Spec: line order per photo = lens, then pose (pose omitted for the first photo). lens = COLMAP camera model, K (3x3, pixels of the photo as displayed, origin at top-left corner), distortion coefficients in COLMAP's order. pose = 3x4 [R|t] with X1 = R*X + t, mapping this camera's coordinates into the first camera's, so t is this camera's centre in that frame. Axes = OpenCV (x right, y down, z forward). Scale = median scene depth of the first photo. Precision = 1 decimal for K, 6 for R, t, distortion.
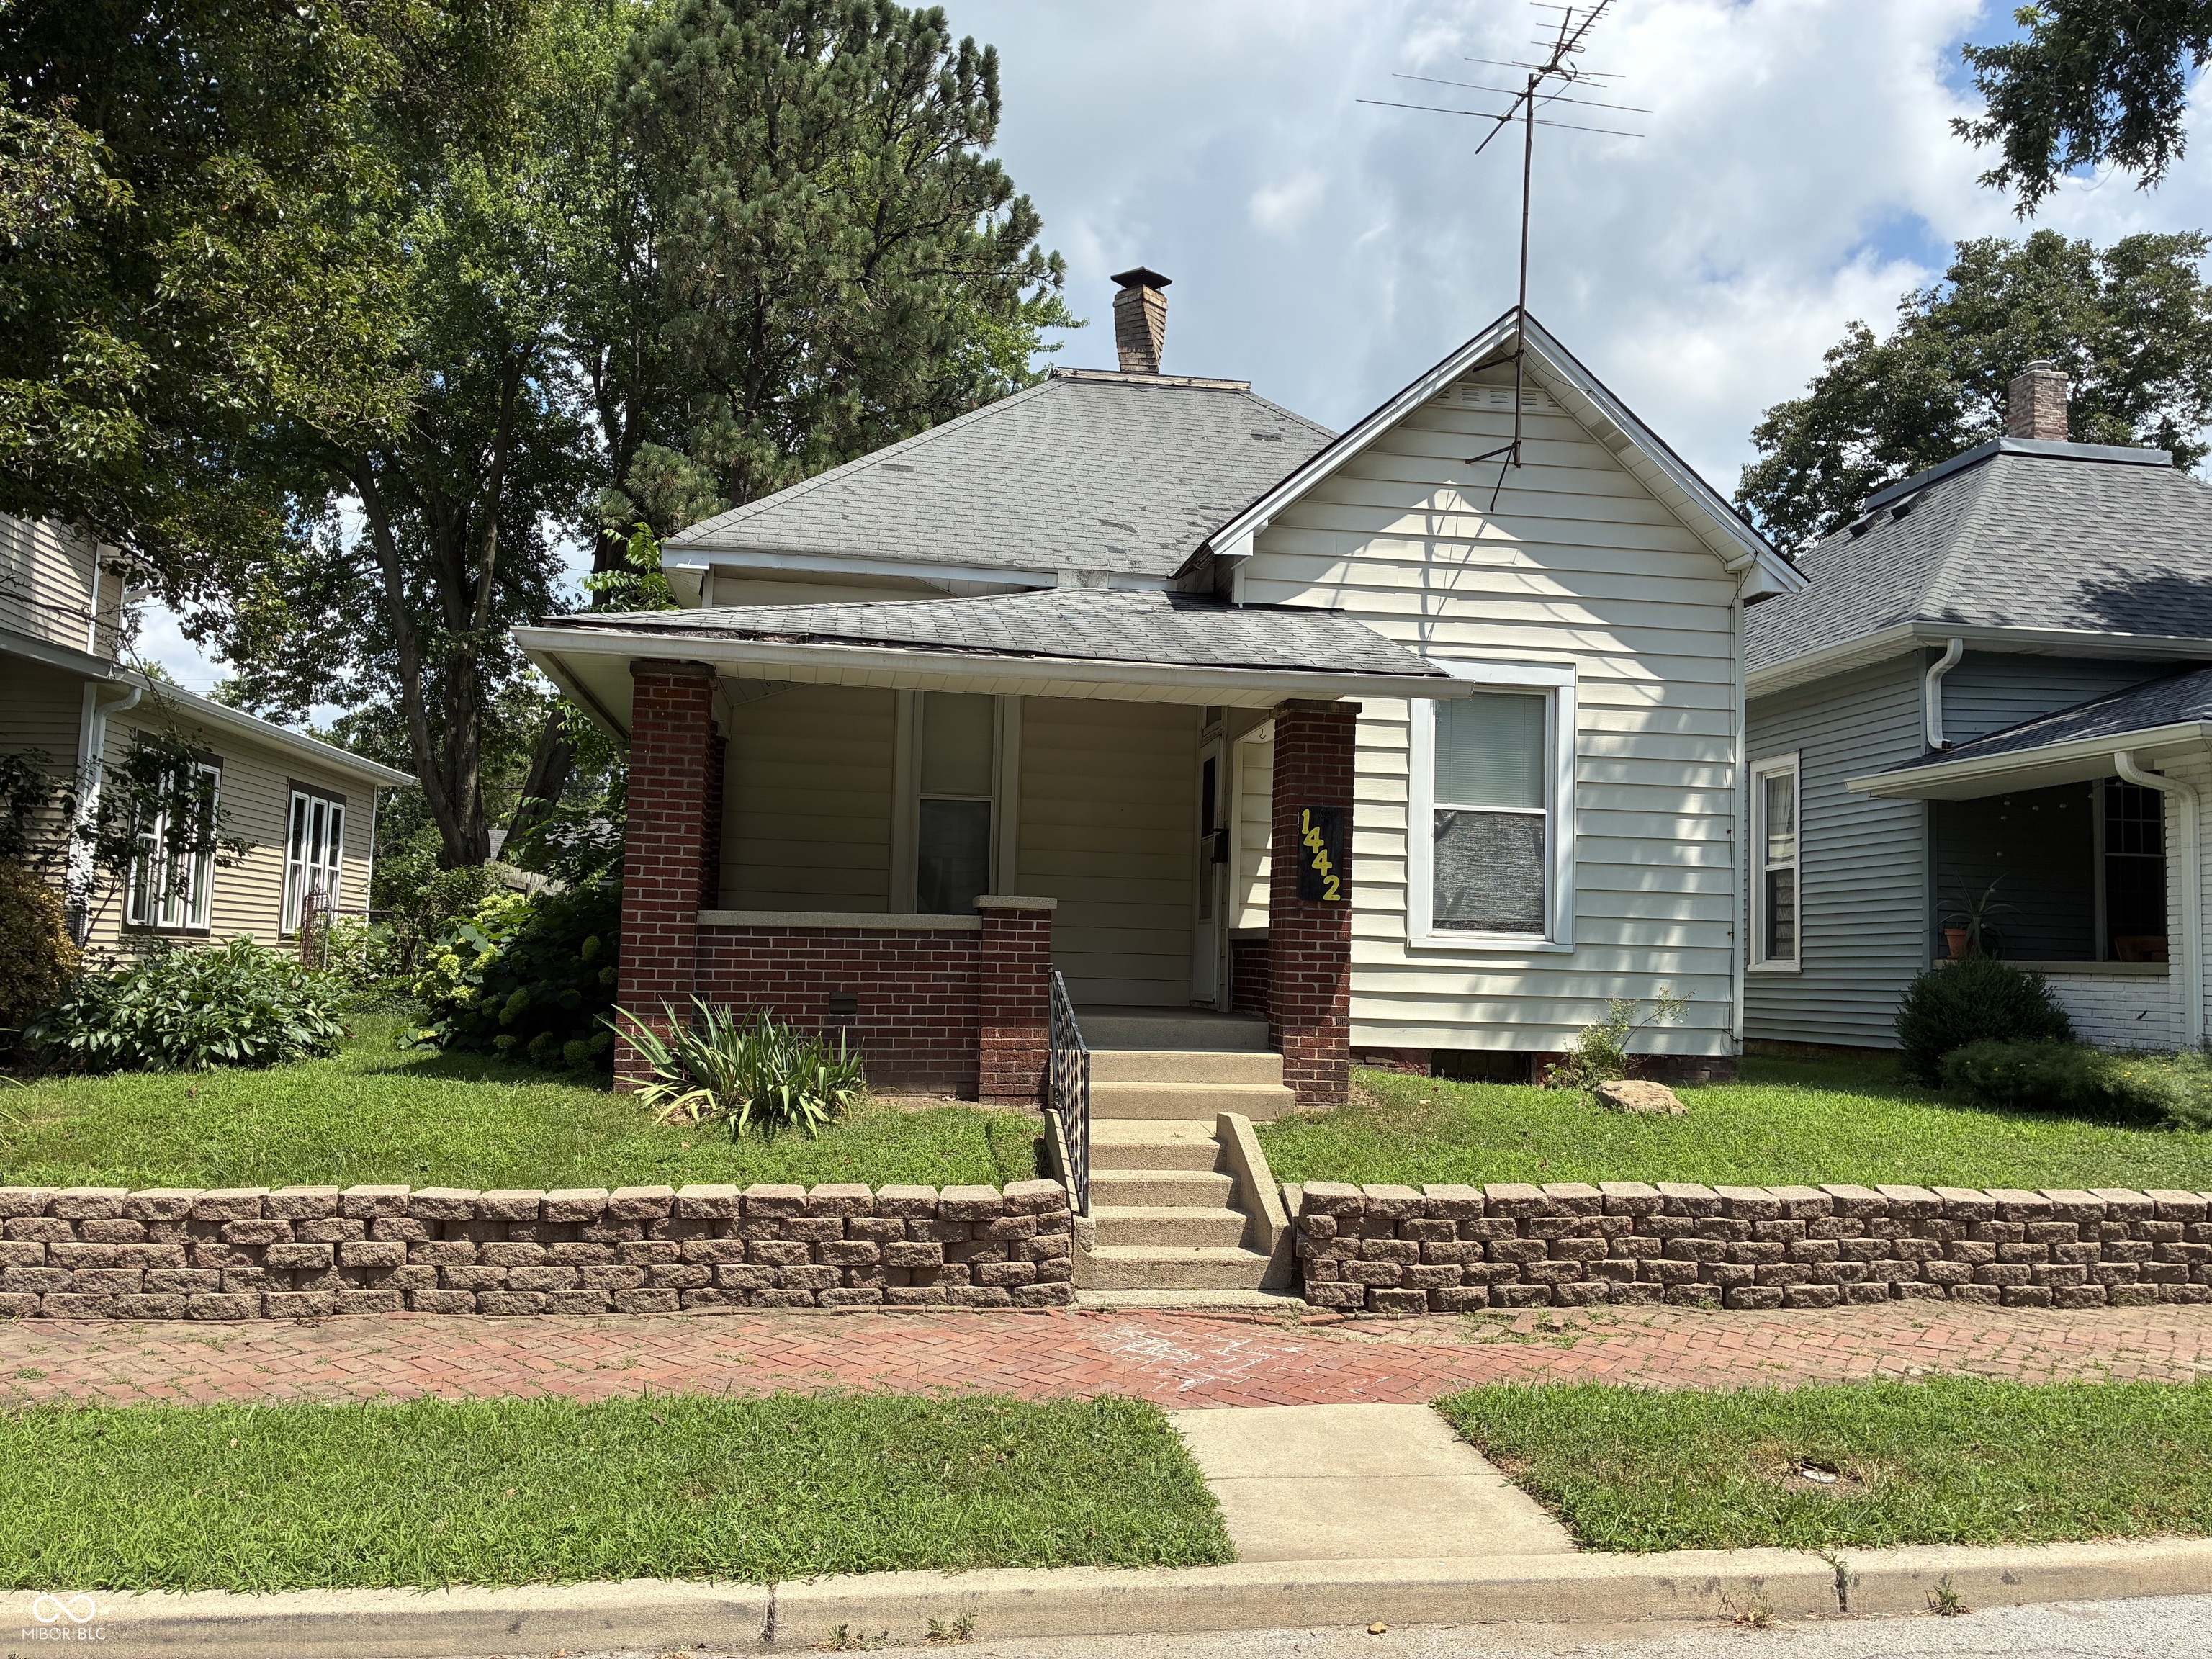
lens RADIAL K [[1679.7, 0, 1085.4], [0, 1679.7, 831.8], [0, 0, 1]] dist [0.045134, -0.059917]
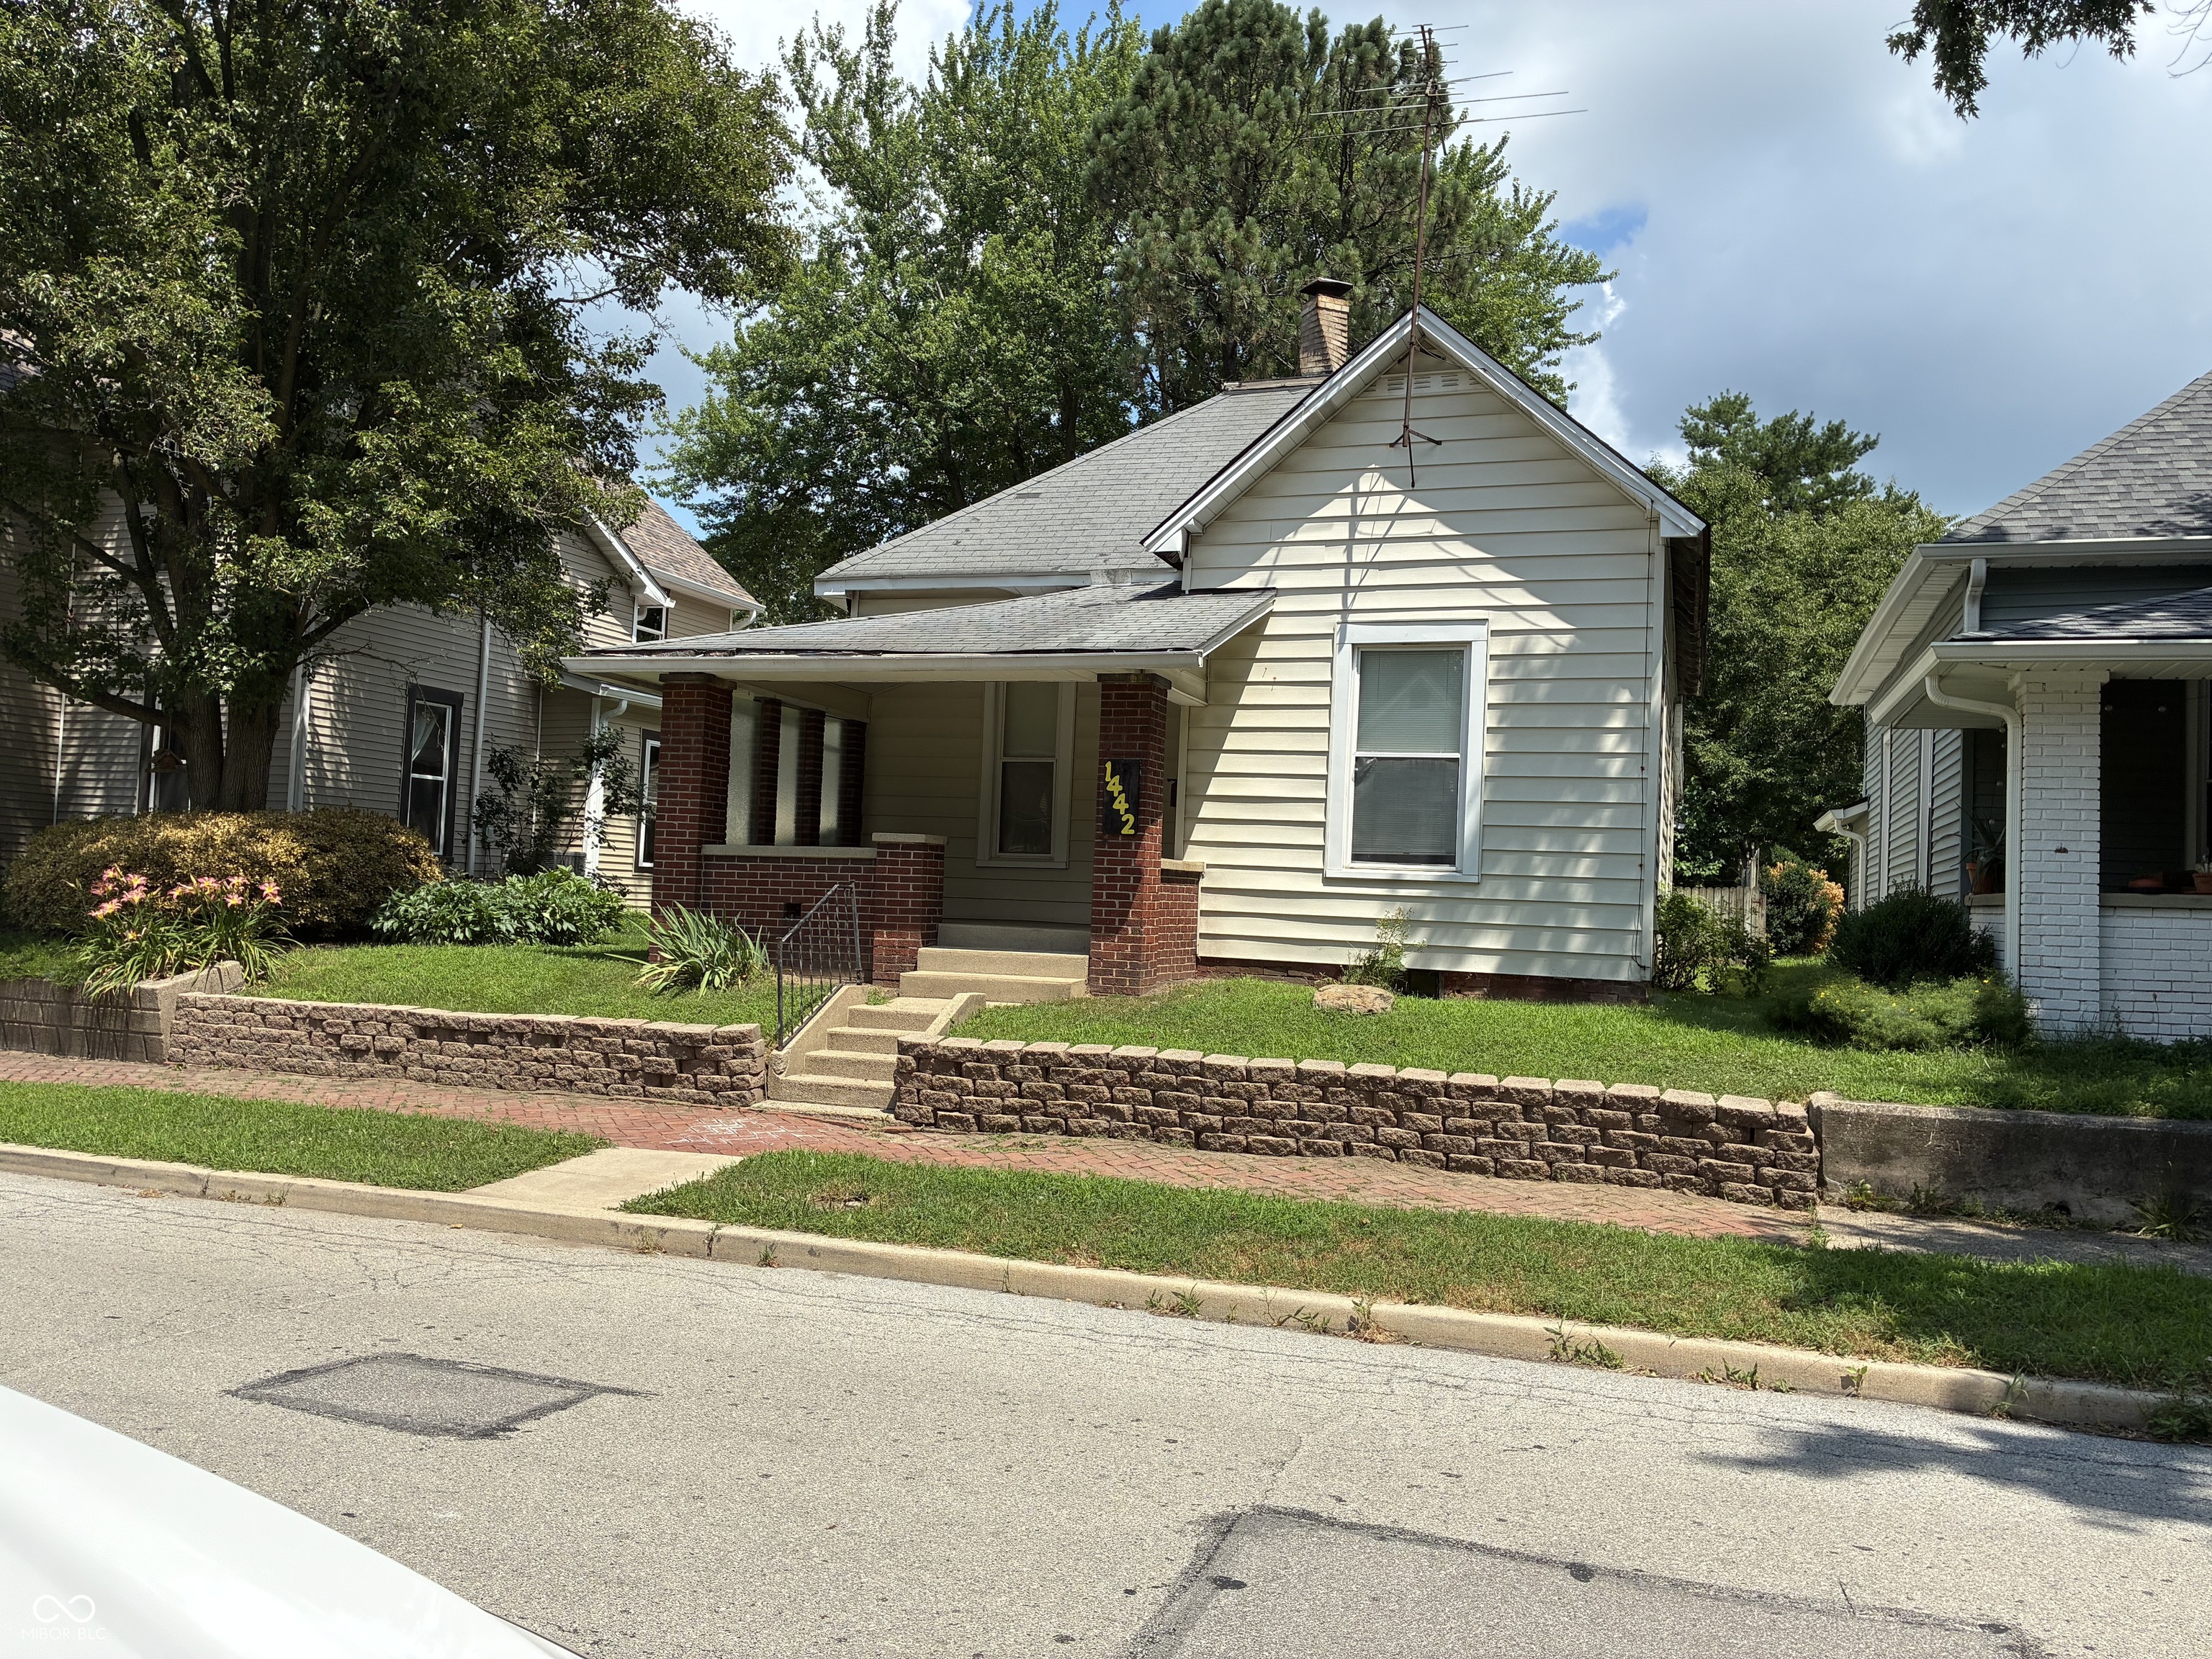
lens RADIAL K [[1679.7, 0, 1105.5], [0, 1679.7, 830.9], [0, 0, 1]] dist [0.045134, -0.059917]
pose [[0.882916, -0.011514, -0.469391, 0.643763], [0.020959, 0.999669, 0.014903, 0.017671], [0.469064, -0.022996, 0.882865, -0.094081]]
